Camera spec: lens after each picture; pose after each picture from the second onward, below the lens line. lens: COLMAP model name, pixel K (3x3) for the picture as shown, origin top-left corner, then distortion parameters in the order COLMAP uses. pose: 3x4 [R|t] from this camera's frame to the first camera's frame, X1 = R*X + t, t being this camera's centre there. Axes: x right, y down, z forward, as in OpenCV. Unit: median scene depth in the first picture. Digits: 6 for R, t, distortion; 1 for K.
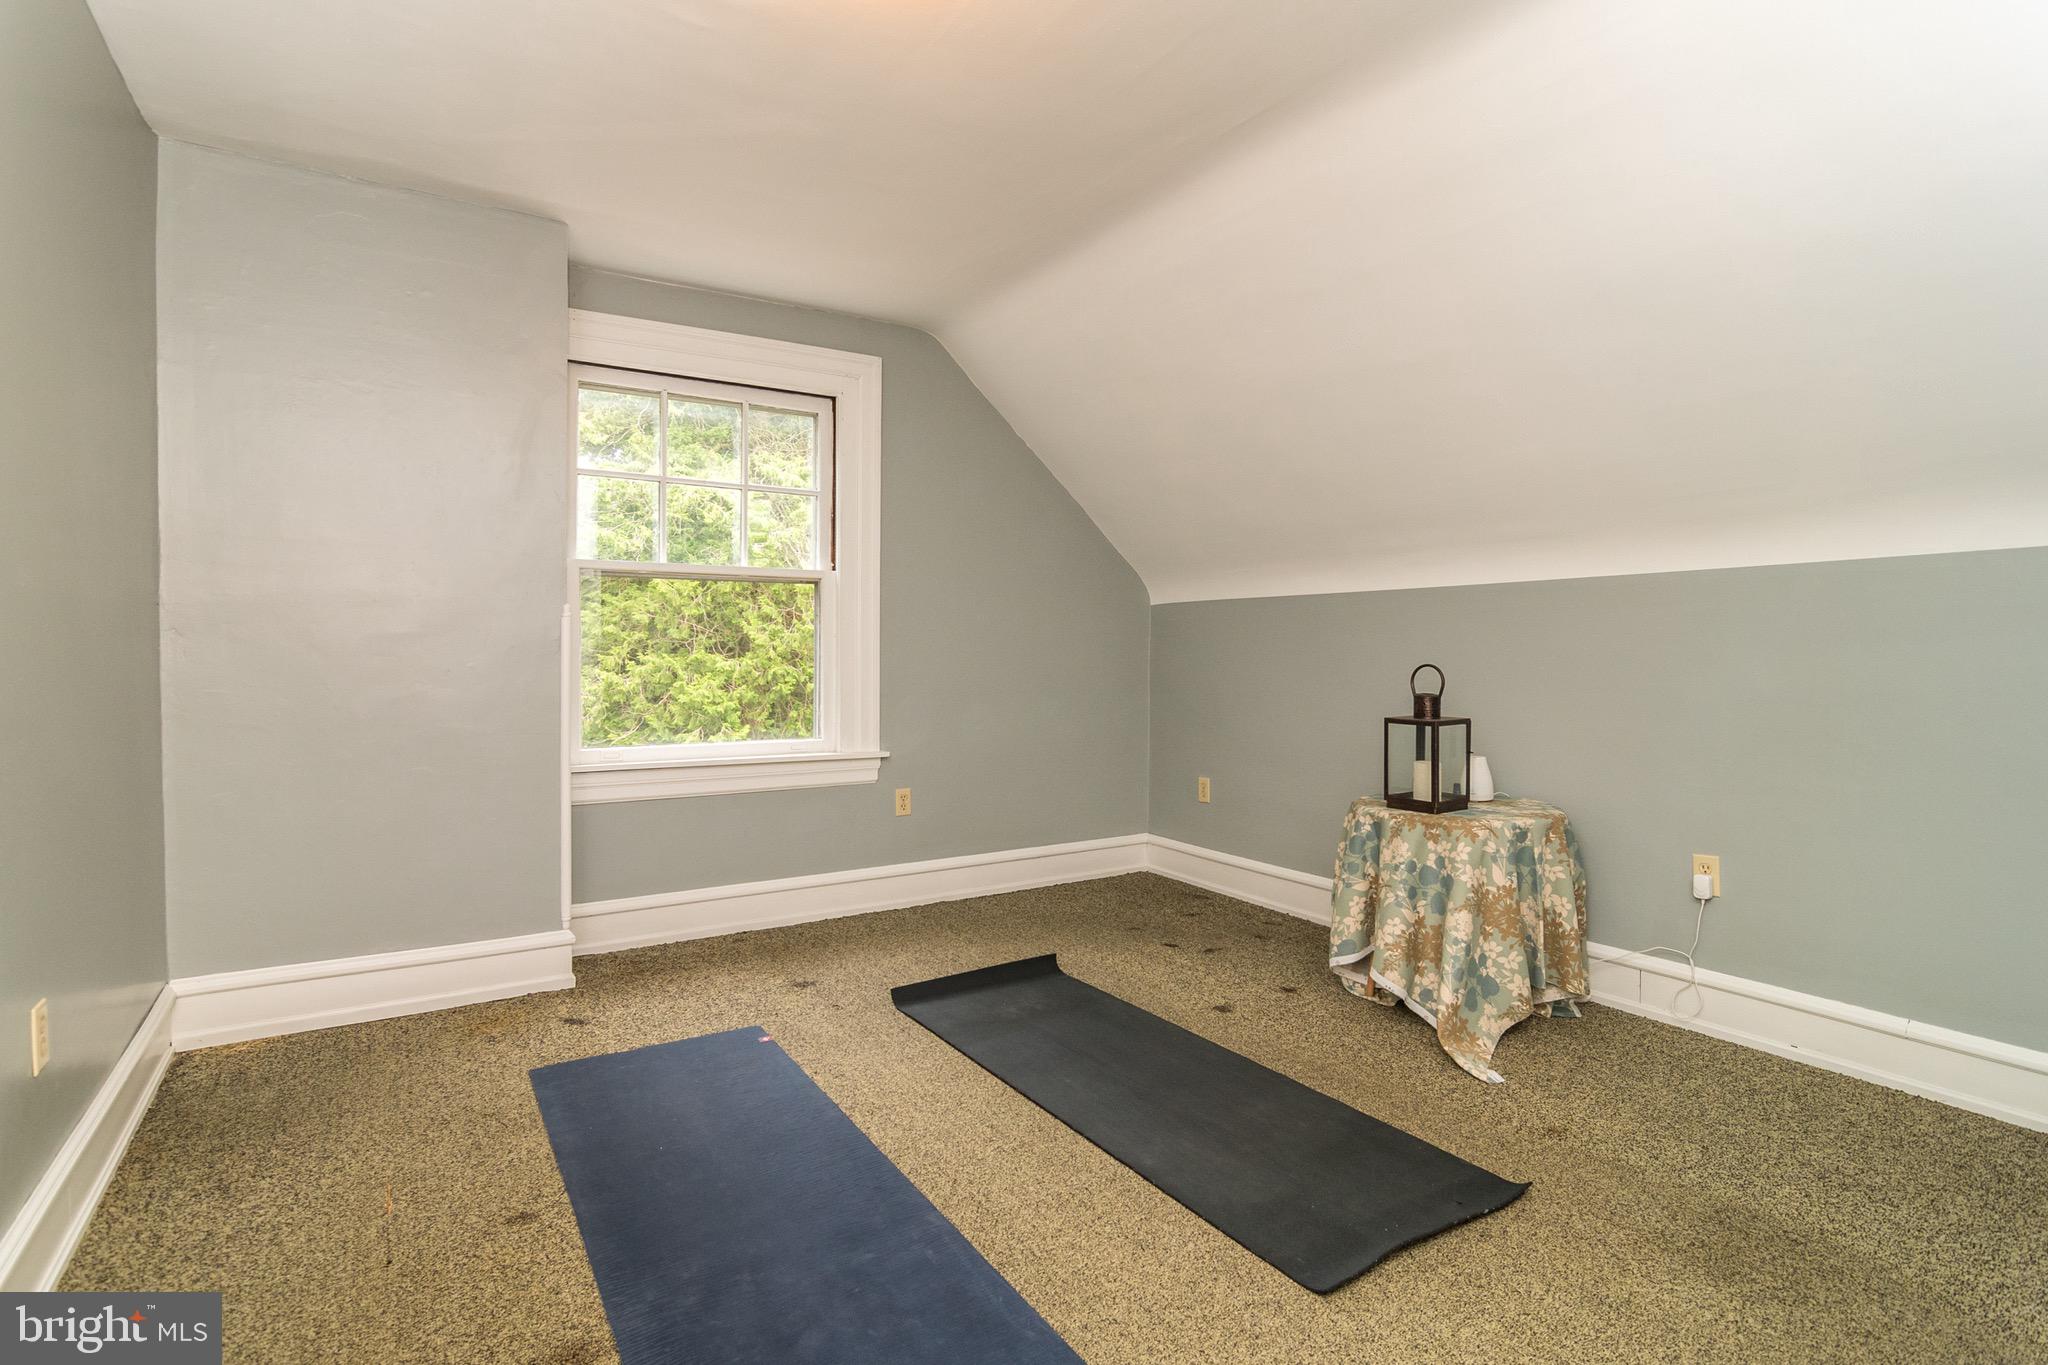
lens RADIAL K [[1013.8, 0, 1024.0], [0, 1013.8, 682.5], [0, 0, 1]] dist [-0.002127, 0.000724]
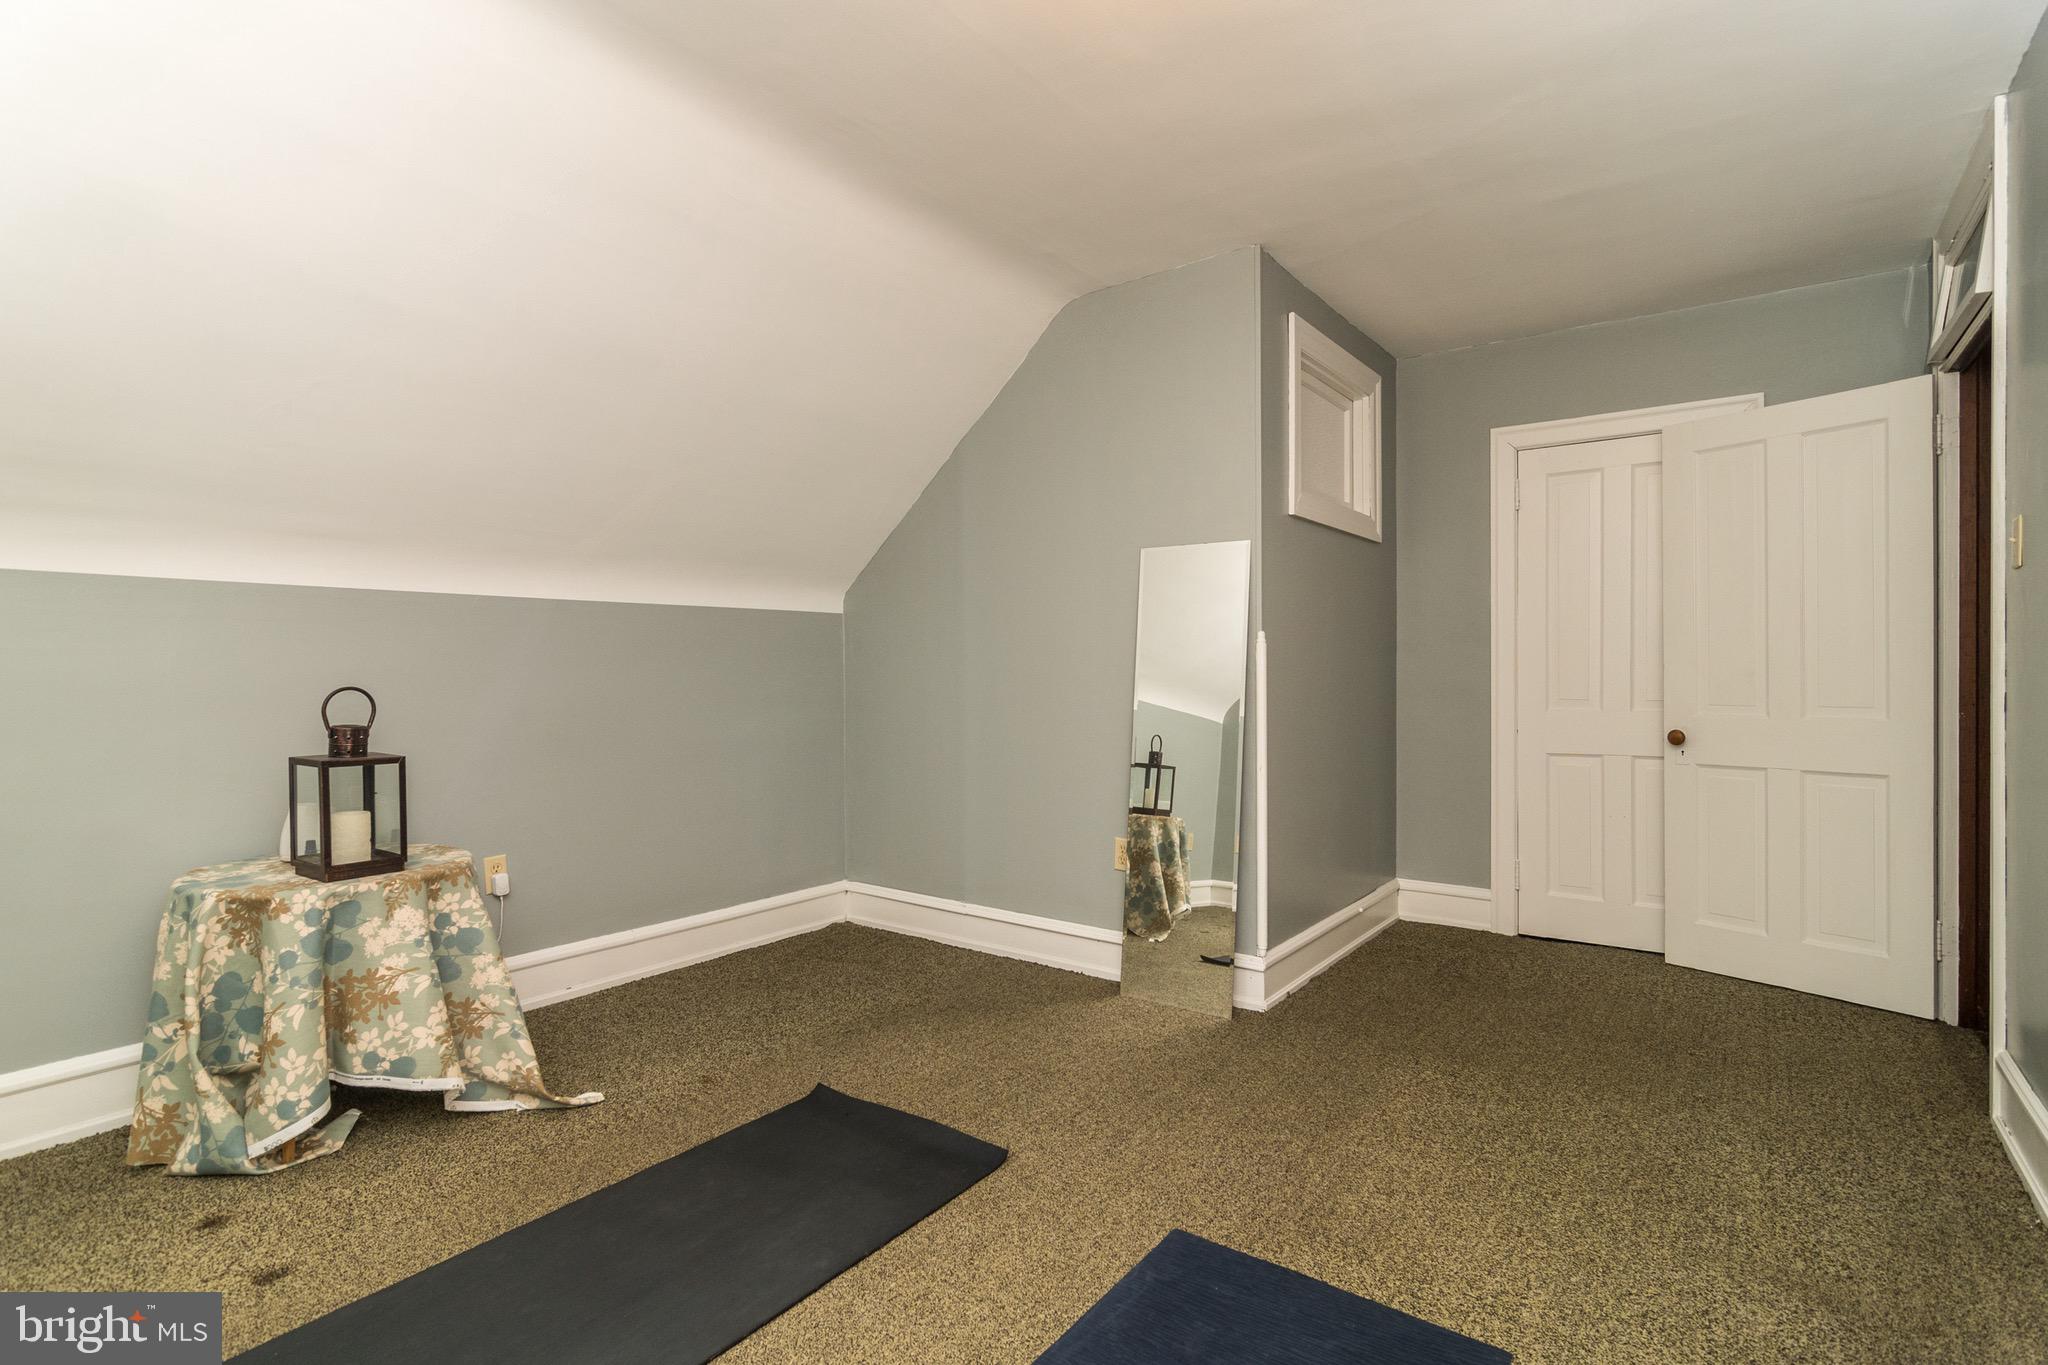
lens RADIAL K [[1013.8, 0, 1024.0], [0, 1013.8, 682.5], [0, 0, 1]] dist [-0.002127, 0.000724]
pose [[-0.378055, -0.011922, 0.925706, -0.543453], [0.025483, 0.999404, 0.023278, -0.028033], [-0.925432, 0.032390, -0.377526, 0.850611]]
